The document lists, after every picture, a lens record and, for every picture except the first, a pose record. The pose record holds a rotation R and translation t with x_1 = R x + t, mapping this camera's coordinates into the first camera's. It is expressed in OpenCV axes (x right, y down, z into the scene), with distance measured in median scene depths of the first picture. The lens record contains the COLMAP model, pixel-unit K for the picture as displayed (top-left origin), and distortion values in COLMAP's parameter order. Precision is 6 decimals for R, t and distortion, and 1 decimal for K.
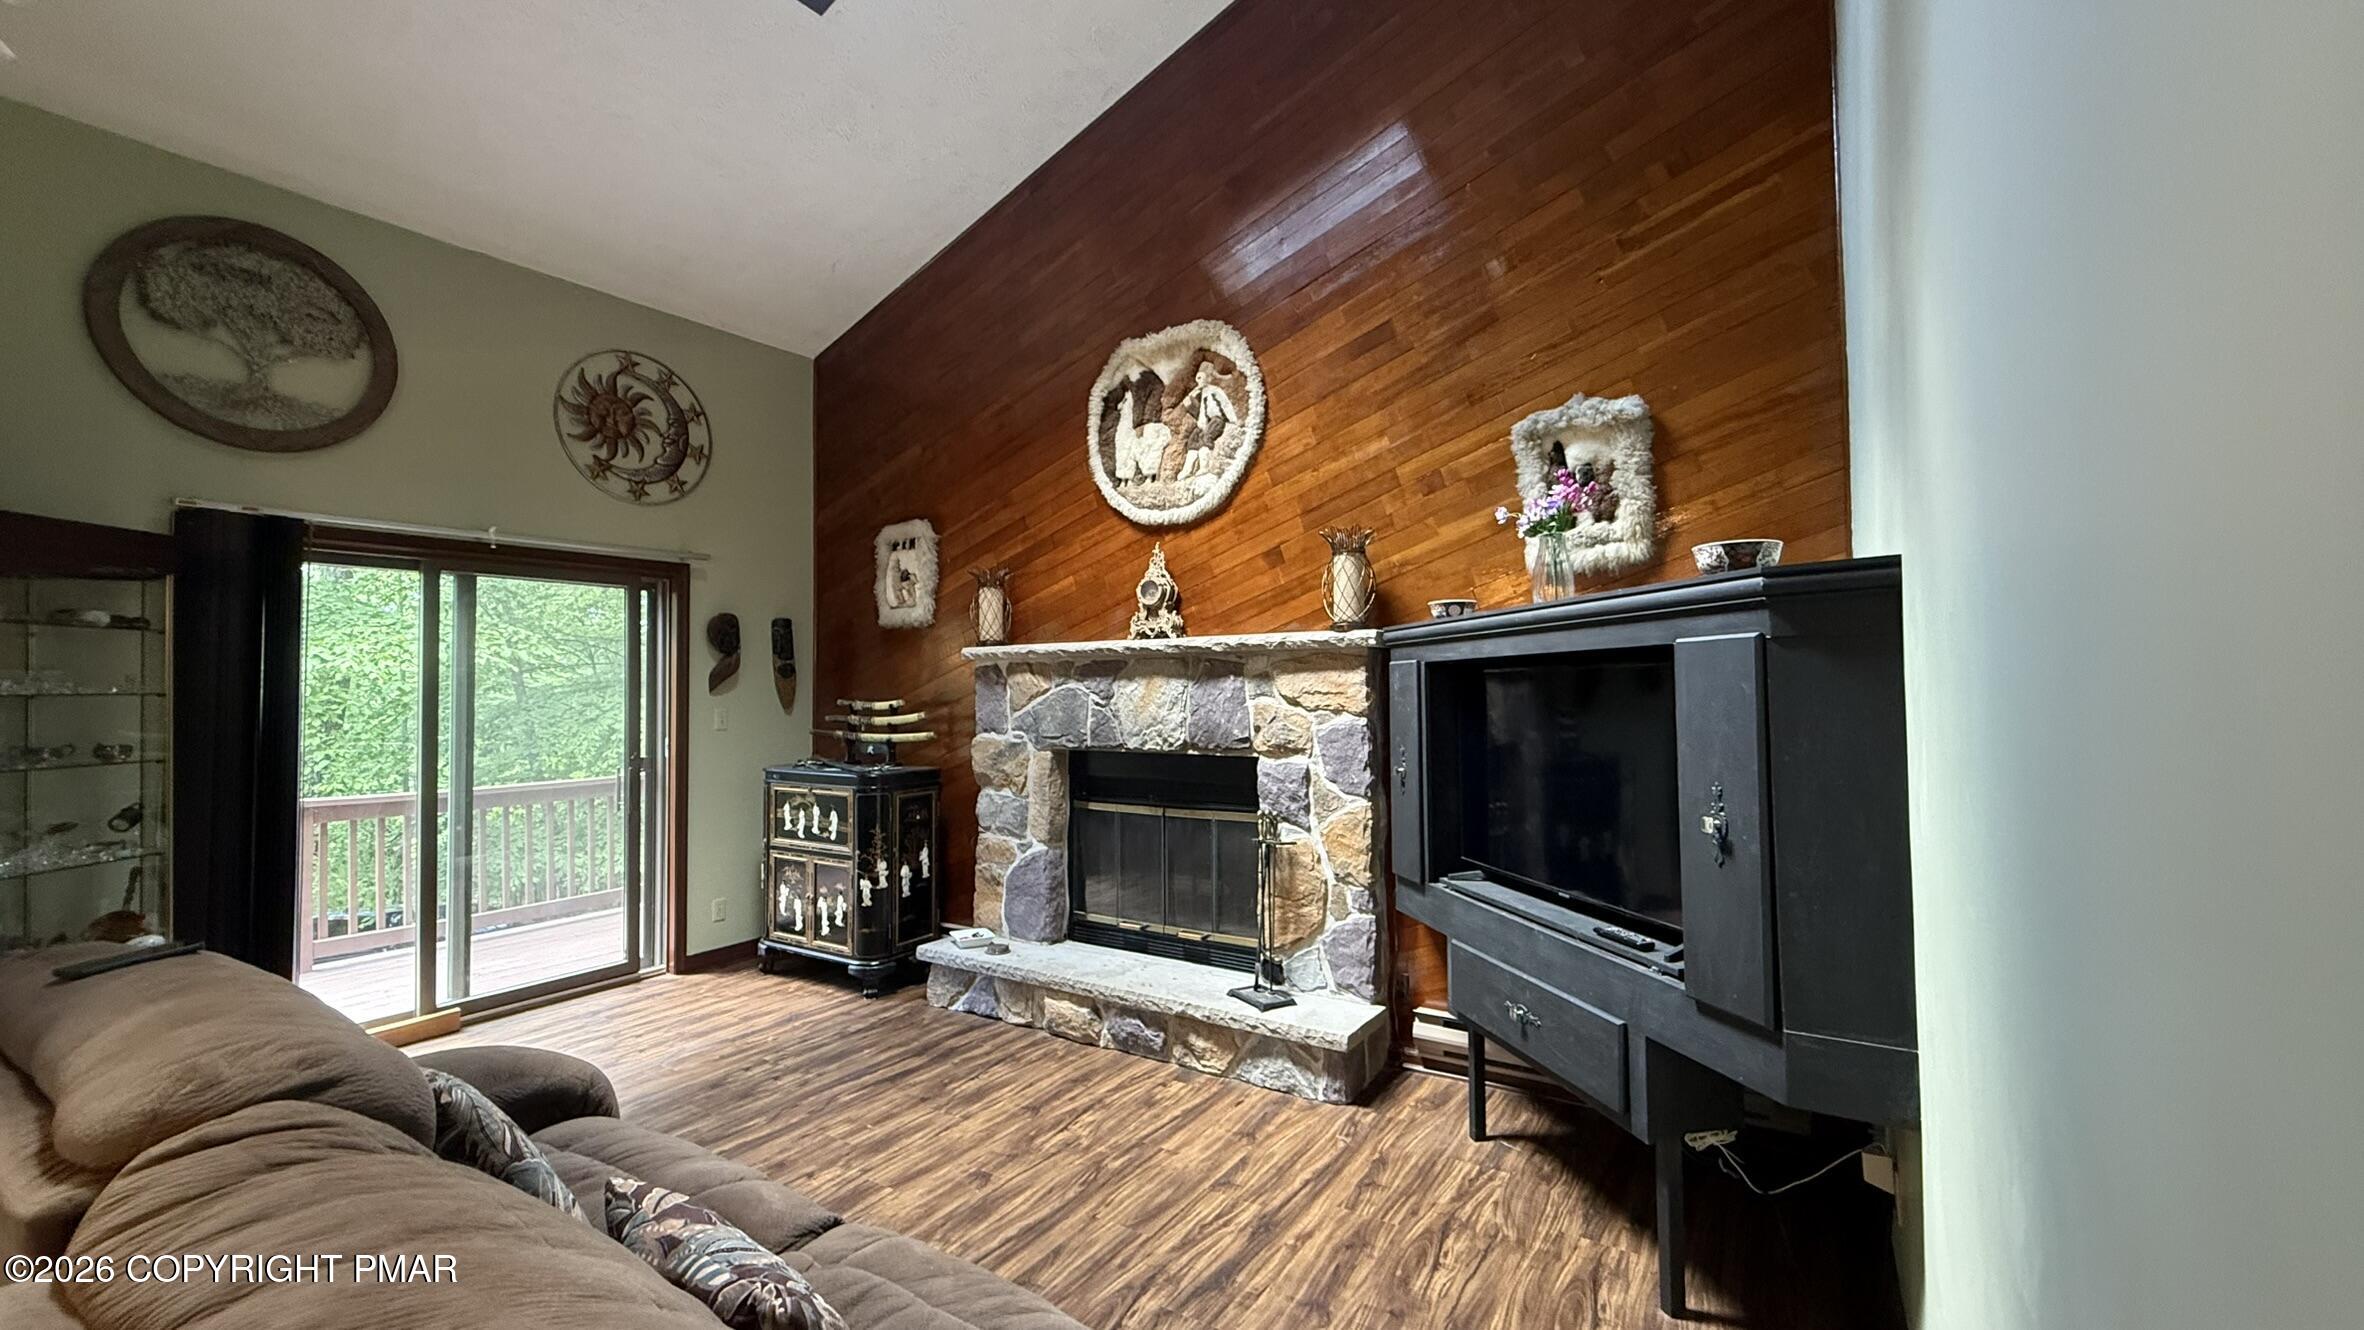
lens RADIAL K [[945.5, 0, 1182.0], [0, 945.5, 665.0], [0, 0, 1]] dist [0.000703, 0.000093]
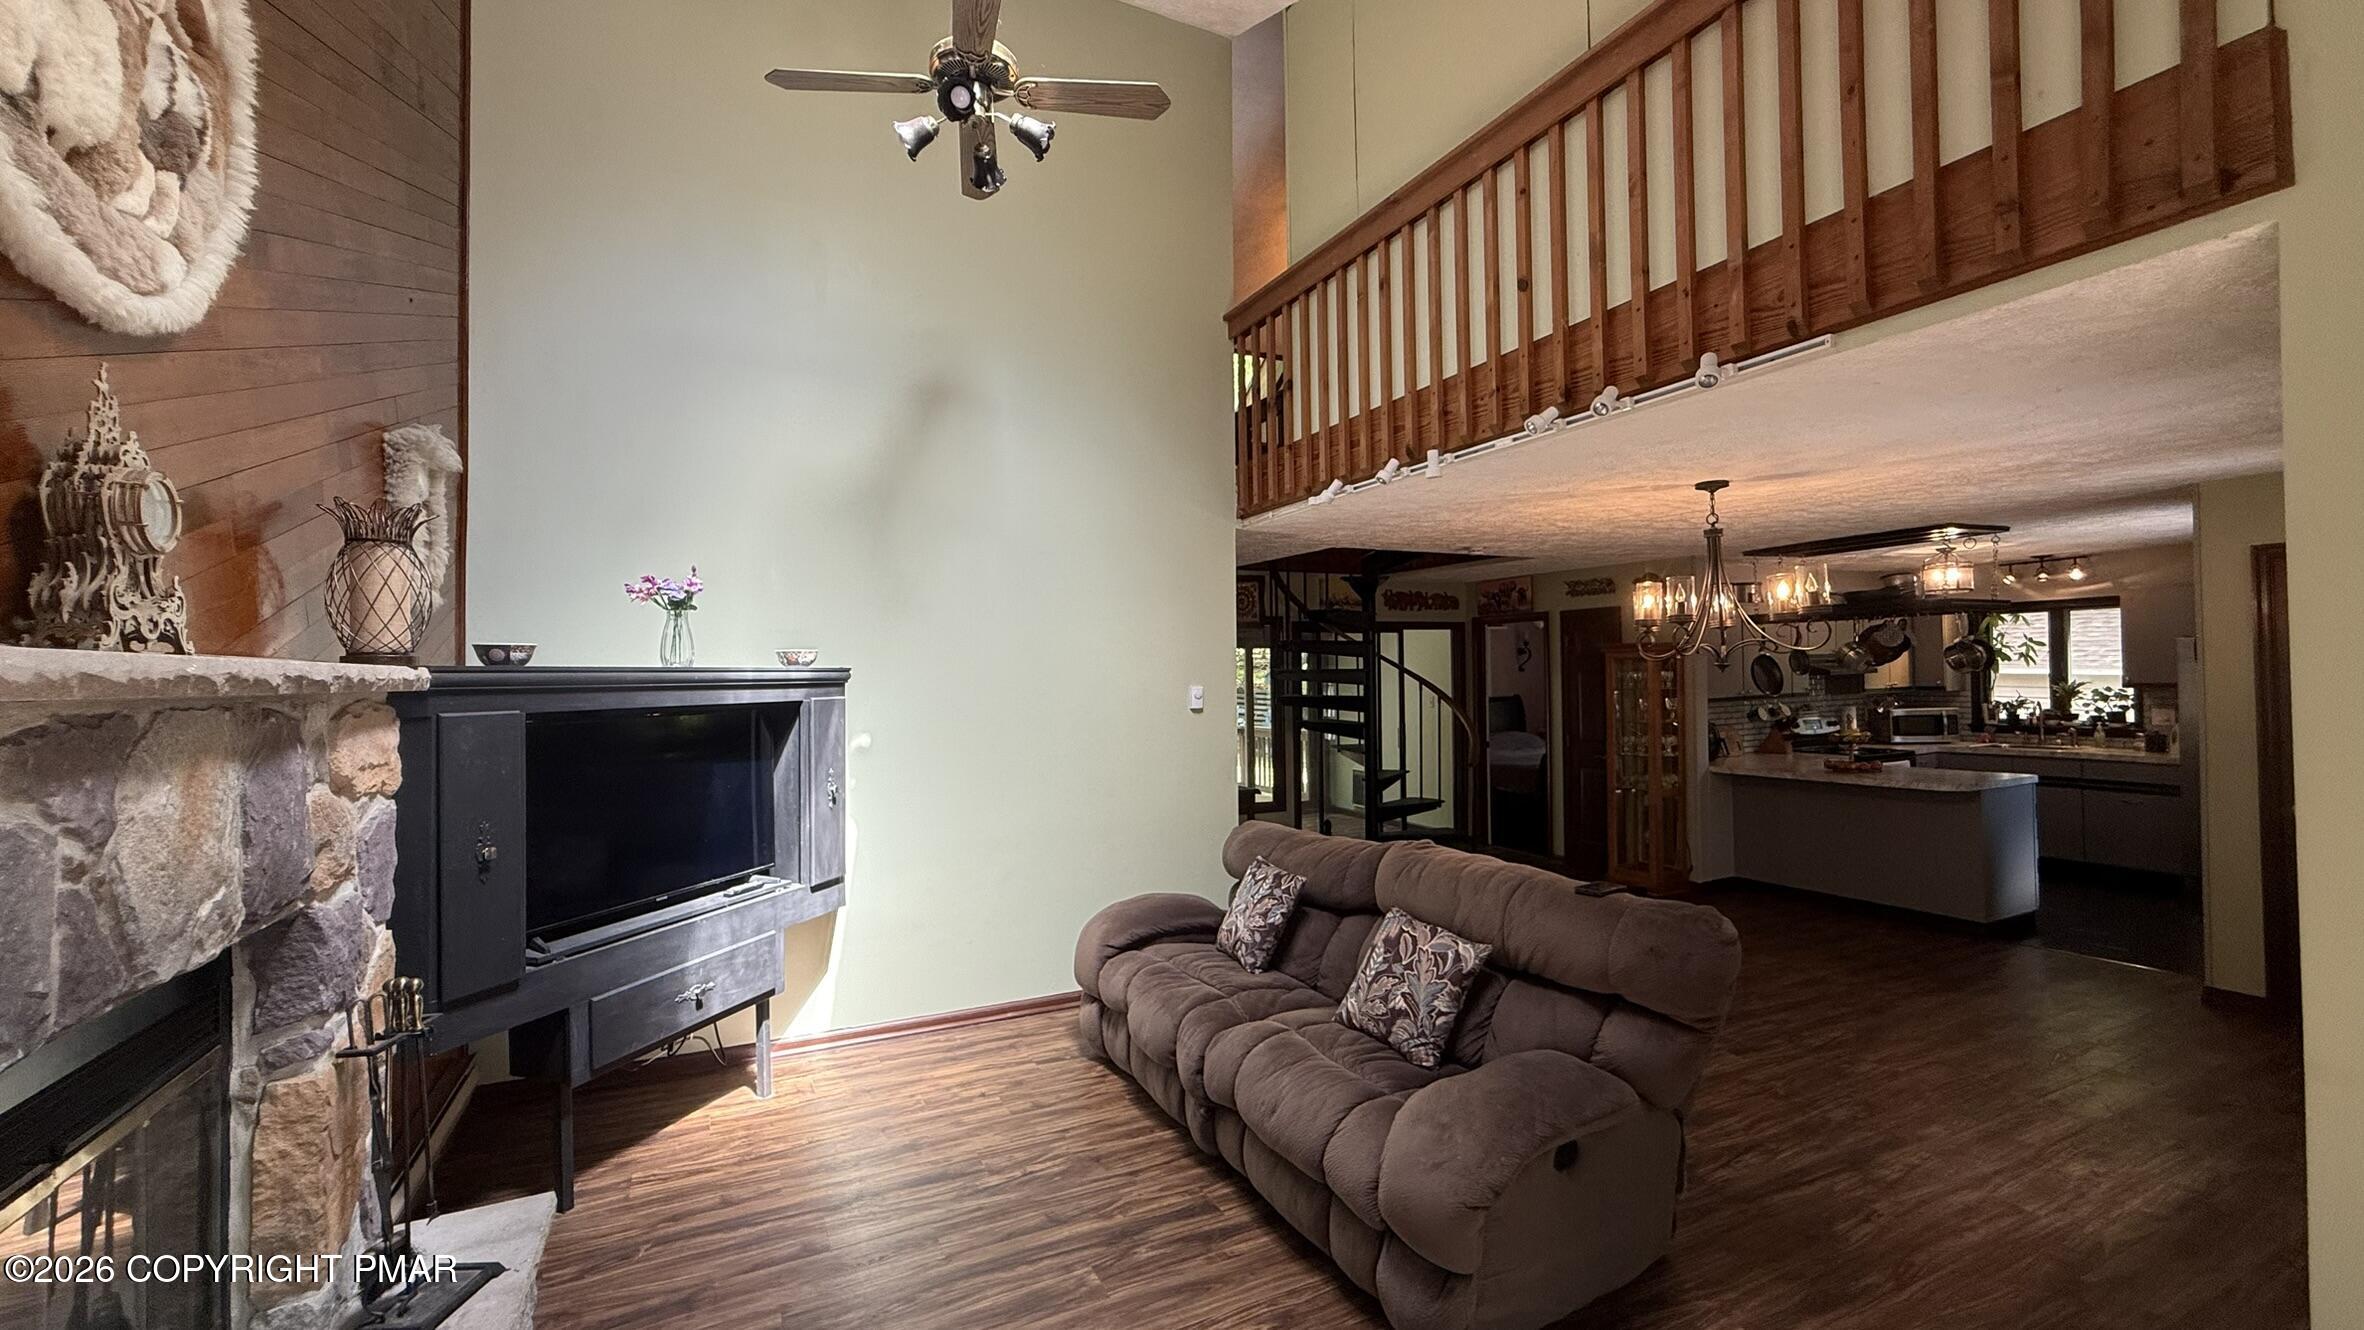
lens RADIAL K [[945.5, 0, 1182.0], [0, 945.5, 665.0], [0, 0, 1]] dist [0.000703, 0.000093]
pose [[-0.860155, 0.025059, 0.509417, -0.799722], [0.005234, 0.999173, -0.040313, -0.010516], [-0.510006, -0.032009, -0.859575, 1.673210]]
